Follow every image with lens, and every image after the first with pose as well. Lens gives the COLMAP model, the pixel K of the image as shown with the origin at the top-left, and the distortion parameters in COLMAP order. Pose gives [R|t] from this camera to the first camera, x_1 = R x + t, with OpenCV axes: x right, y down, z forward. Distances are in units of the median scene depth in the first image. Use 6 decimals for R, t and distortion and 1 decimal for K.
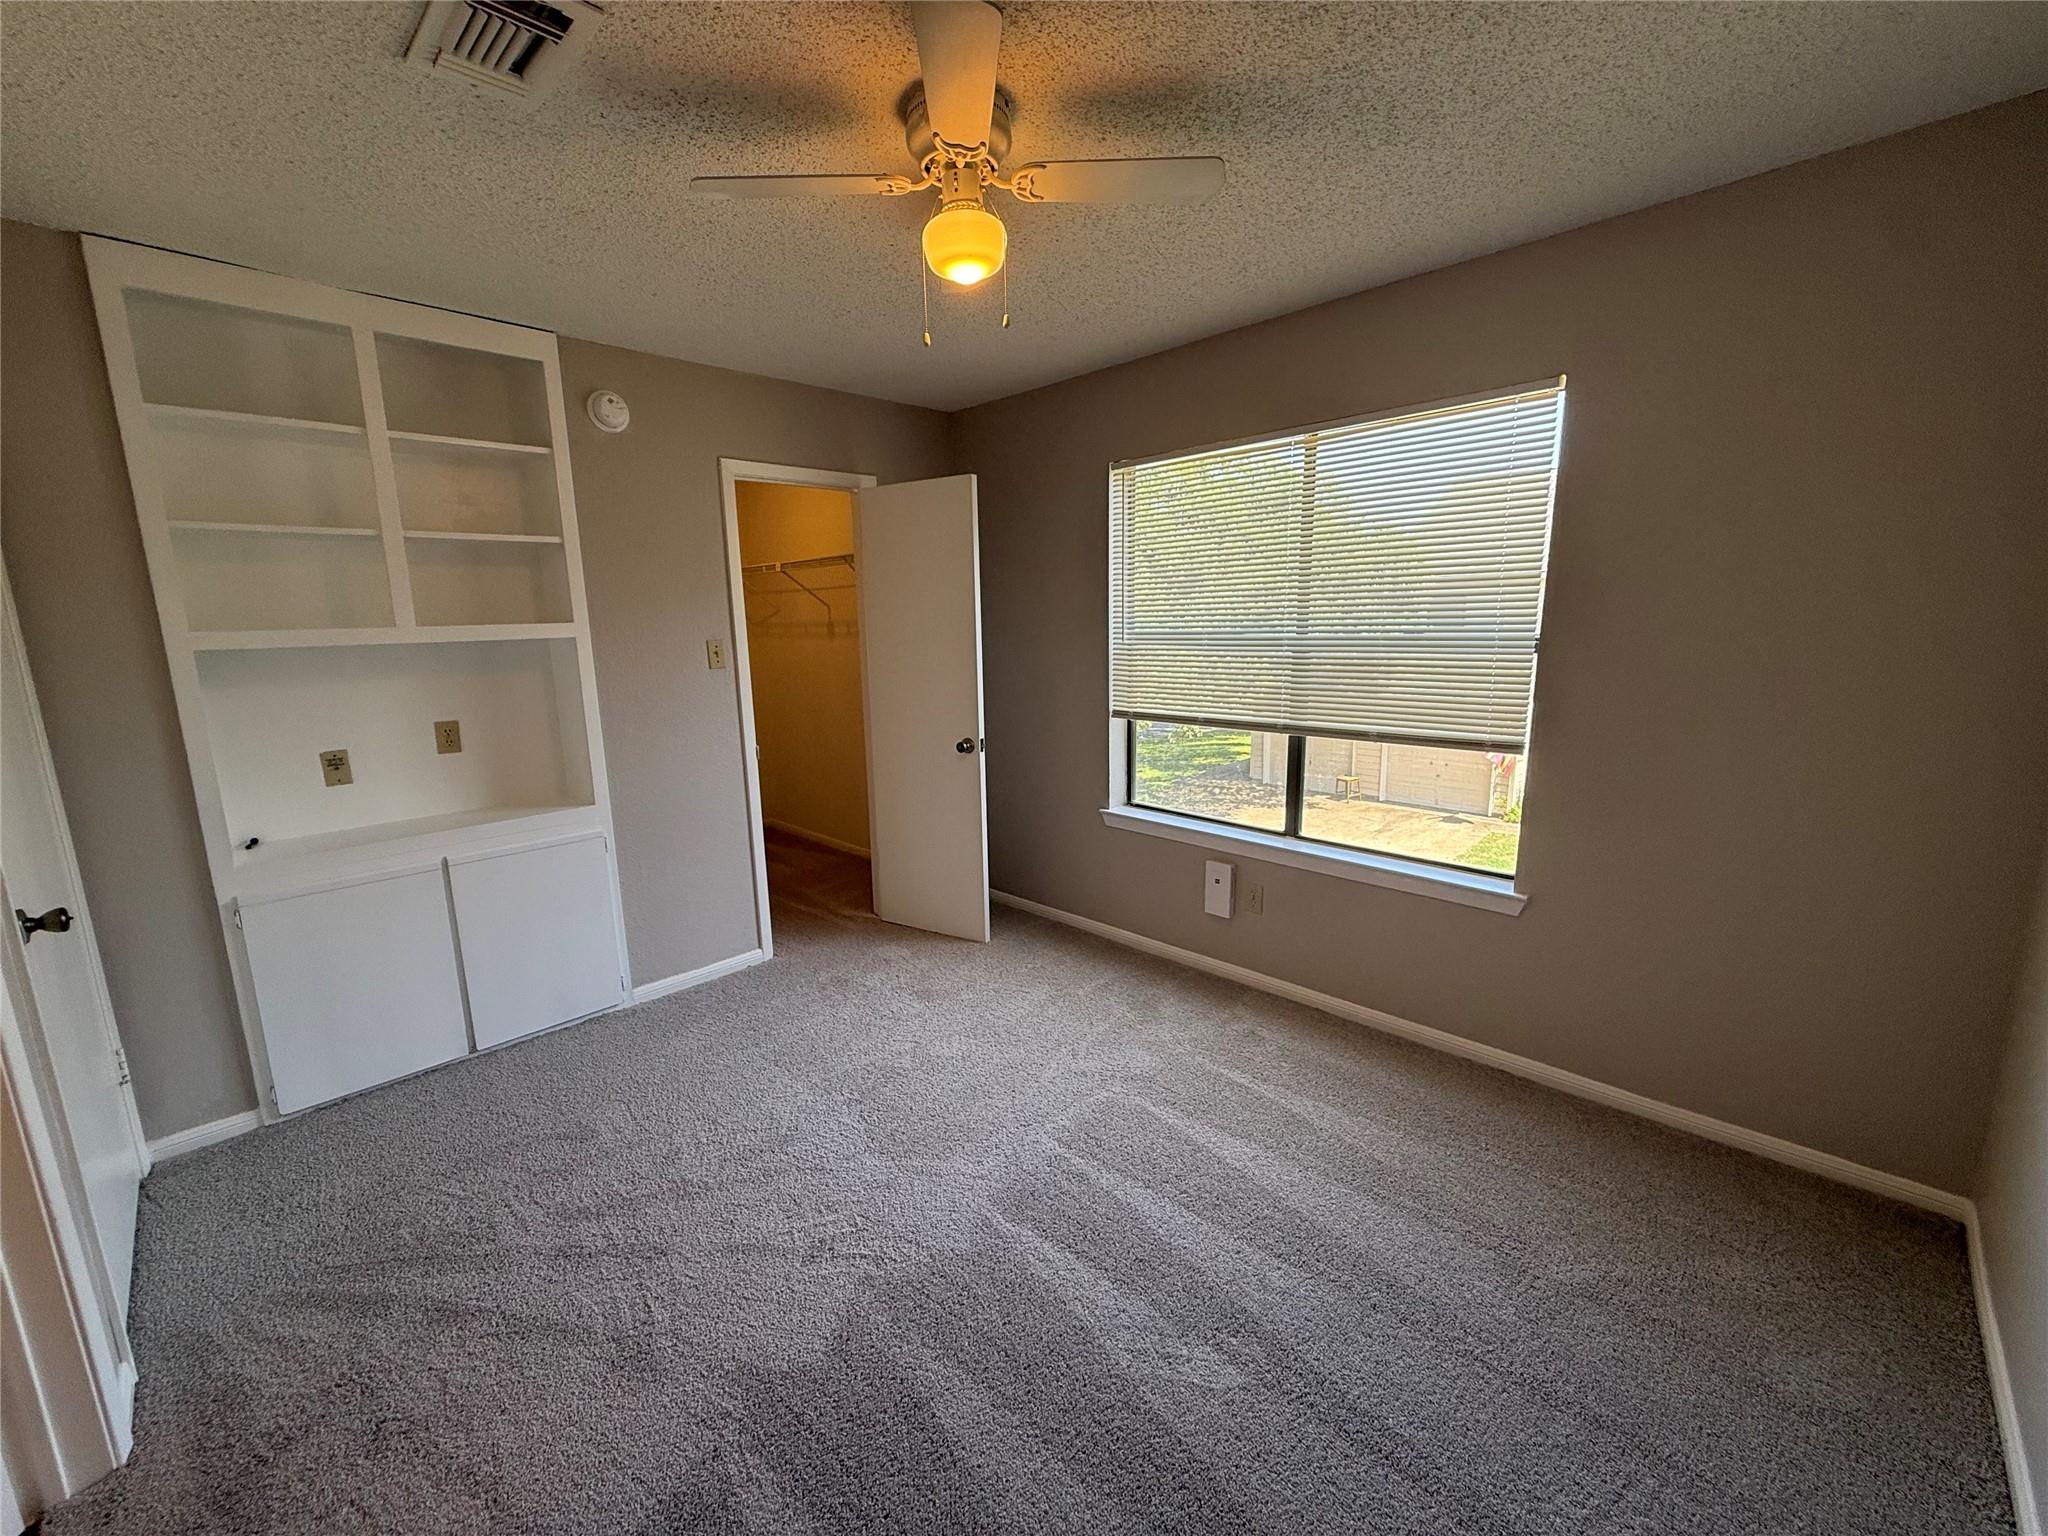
lens RADIAL K [[821.9, 0, 1016.1], [0, 821.9, 767.3], [0, 0, 1]] dist [-0.002495, -0.000027]
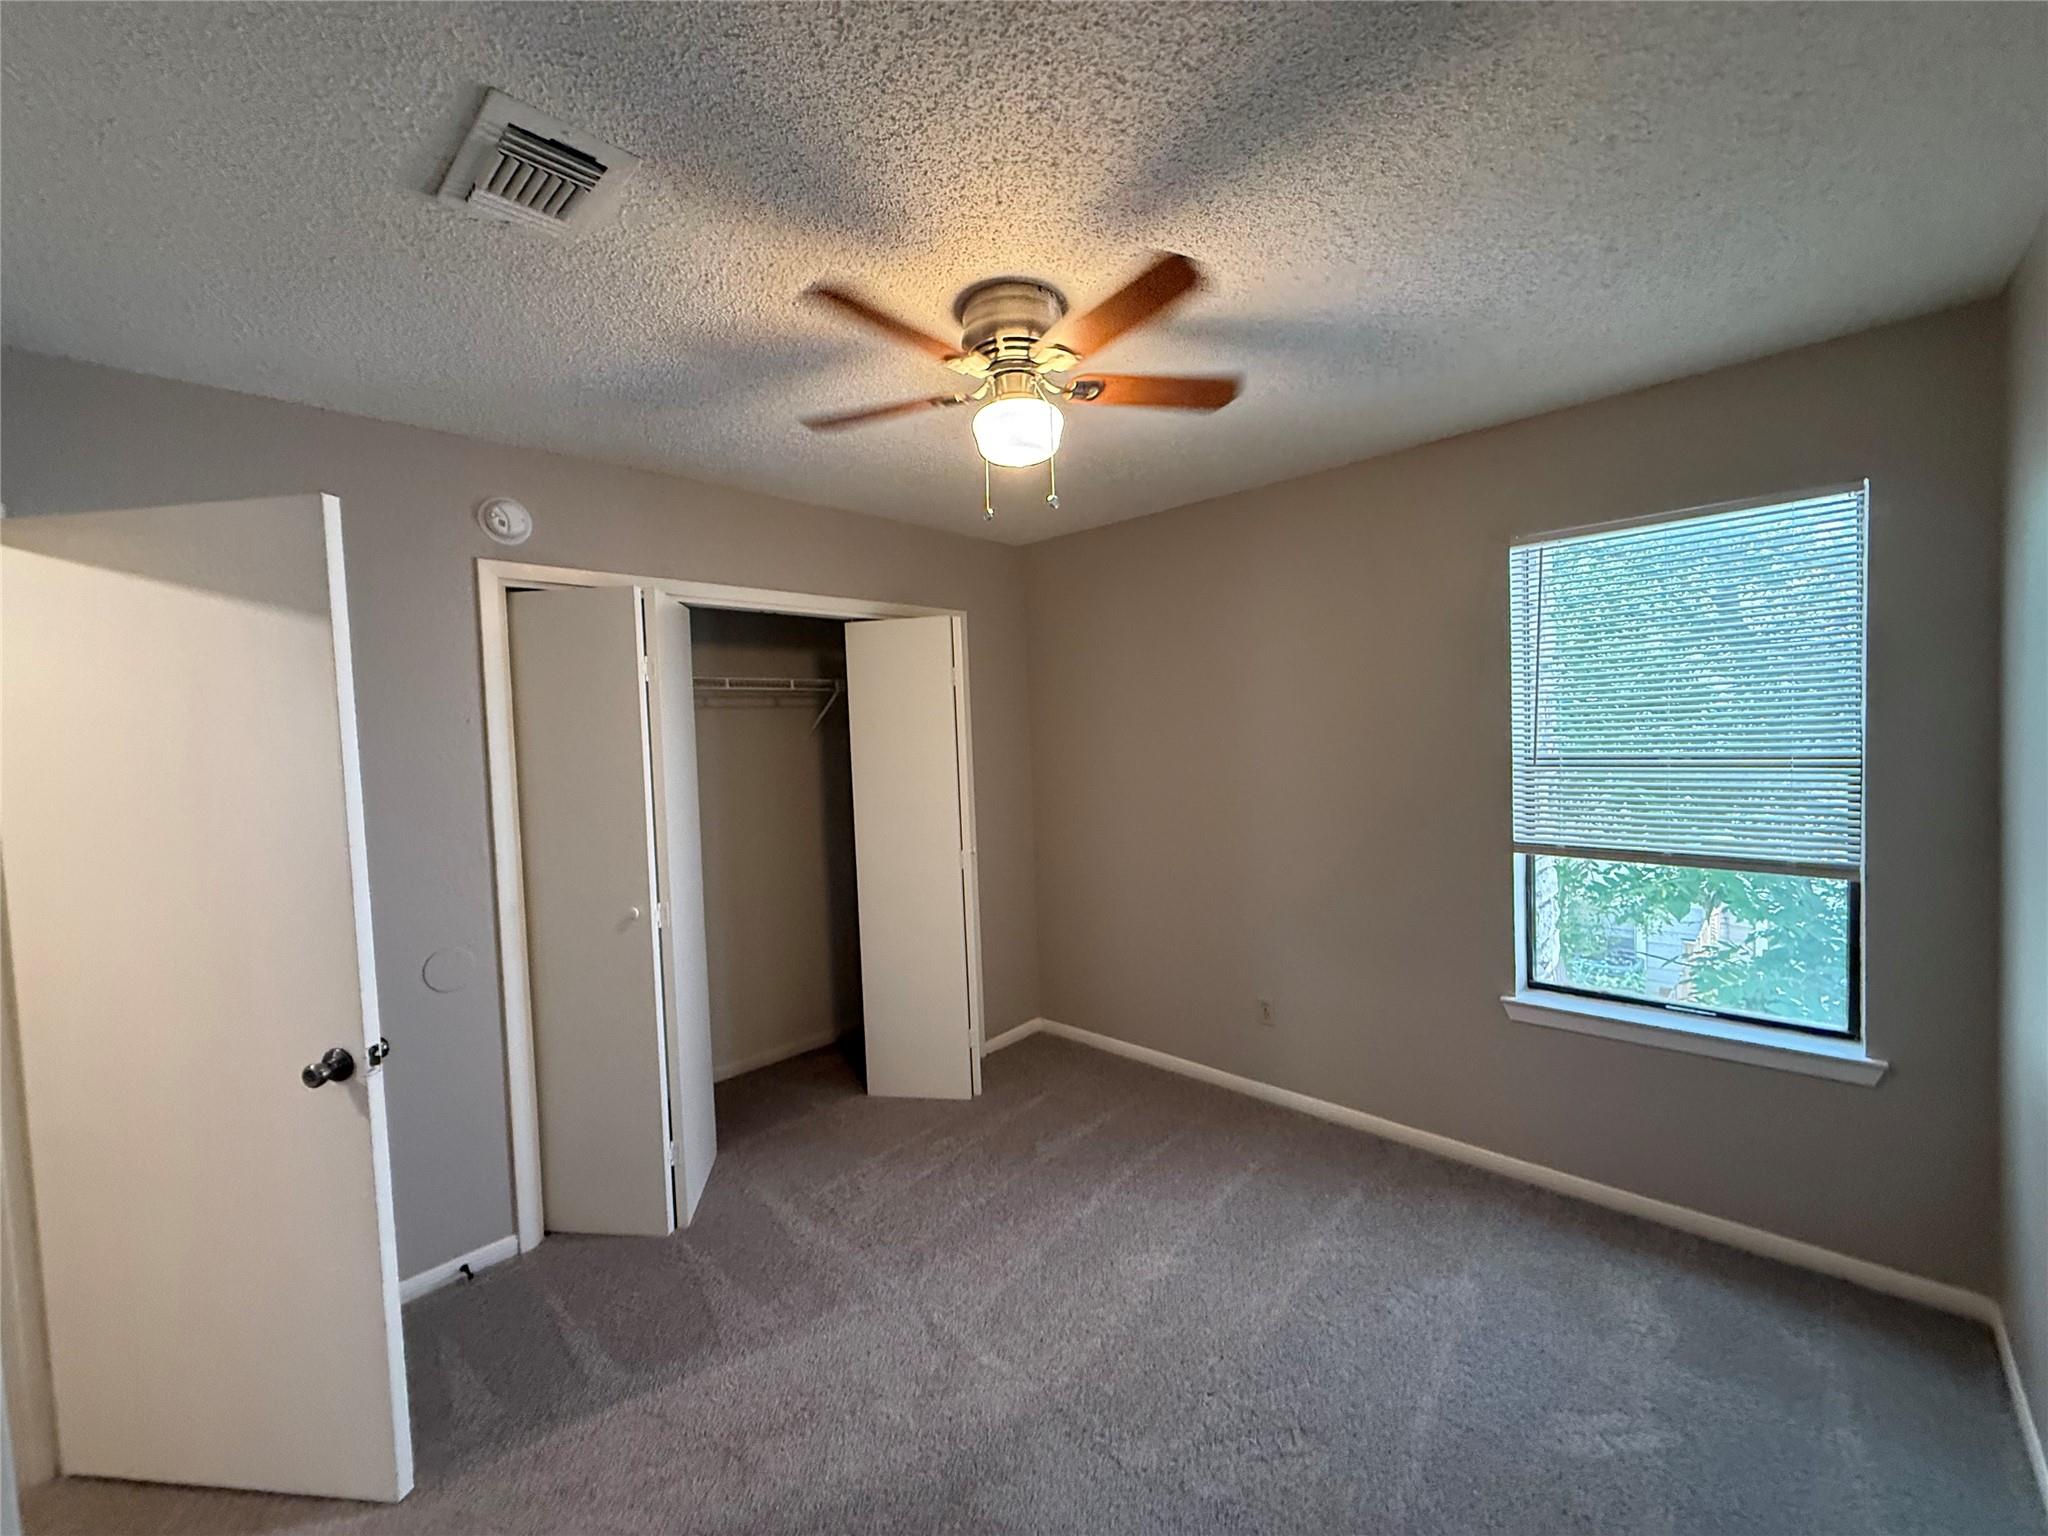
lens RADIAL K [[815.1, 0, 1024.0], [0, 815.1, 768.0], [0, 0, 1]] dist [-0.001460, -0.000005]
pose [[0.998548, -0.022441, 0.048977, -0.218433], [0.028727, 0.990876, -0.131678, -0.041763], [-0.045575, 0.132893, 0.990082, 0.172973]]
